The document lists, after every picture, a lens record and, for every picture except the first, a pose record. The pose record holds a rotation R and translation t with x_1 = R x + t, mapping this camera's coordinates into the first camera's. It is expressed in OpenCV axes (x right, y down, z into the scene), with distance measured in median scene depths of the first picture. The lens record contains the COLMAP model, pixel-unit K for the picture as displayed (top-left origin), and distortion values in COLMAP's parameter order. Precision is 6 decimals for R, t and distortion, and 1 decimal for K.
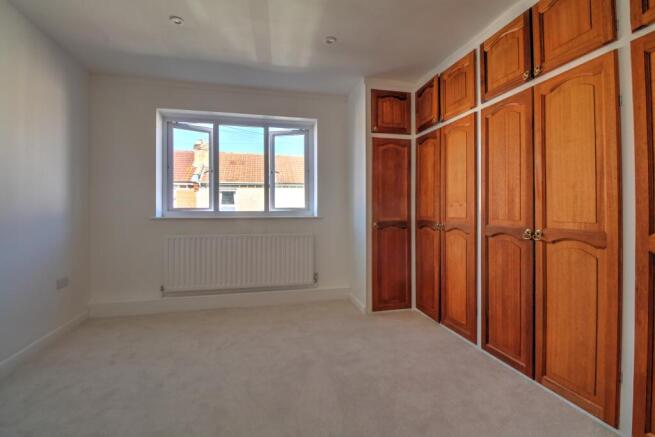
lens RADIAL K [[296.0, 0, 329.0], [0, 296.0, 209.9], [0, 0, 1]] dist [0.001555, -0.010255]
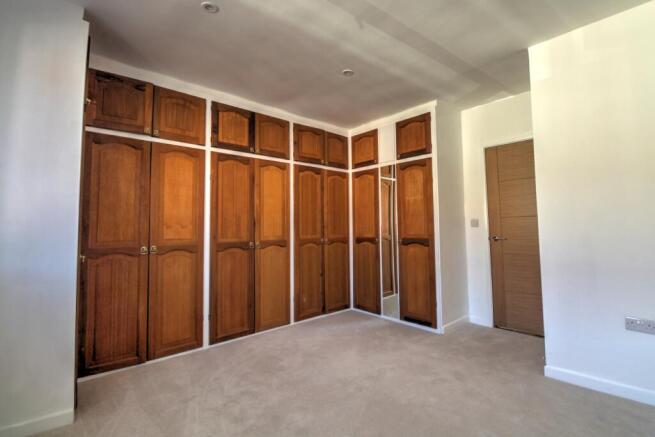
lens RADIAL K [[303.7, 0, 325.8], [0, 303.7, 210.9], [0, 0, 1]] dist [0.000980, -0.012678]
pose [[-0.457067, 0.059696, 0.887427, -0.700973], [0.013142, 0.998089, -0.060372, -0.000660], [-0.889335, -0.015931, -0.456978, 0.962062]]
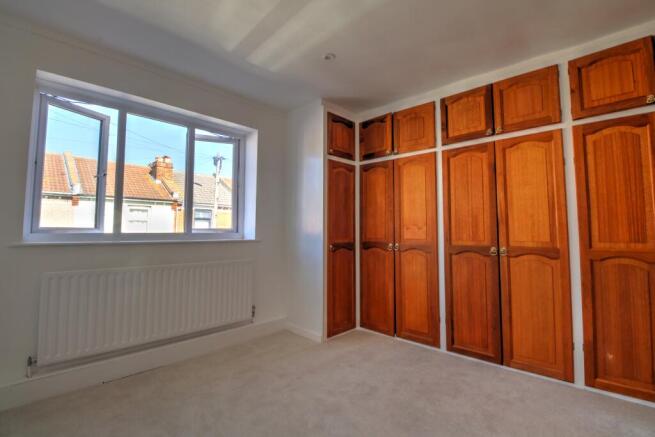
lens RADIAL K [[303.7, 0, 325.8], [0, 303.7, 210.9], [0, 0, 1]] dist [0.000980, -0.012678]
pose [[0.845225, 0.038692, 0.533009, -0.461152], [-0.003348, 0.997739, -0.067119, -0.002490], [-0.534401, 0.054946, 0.843443, 0.174766]]
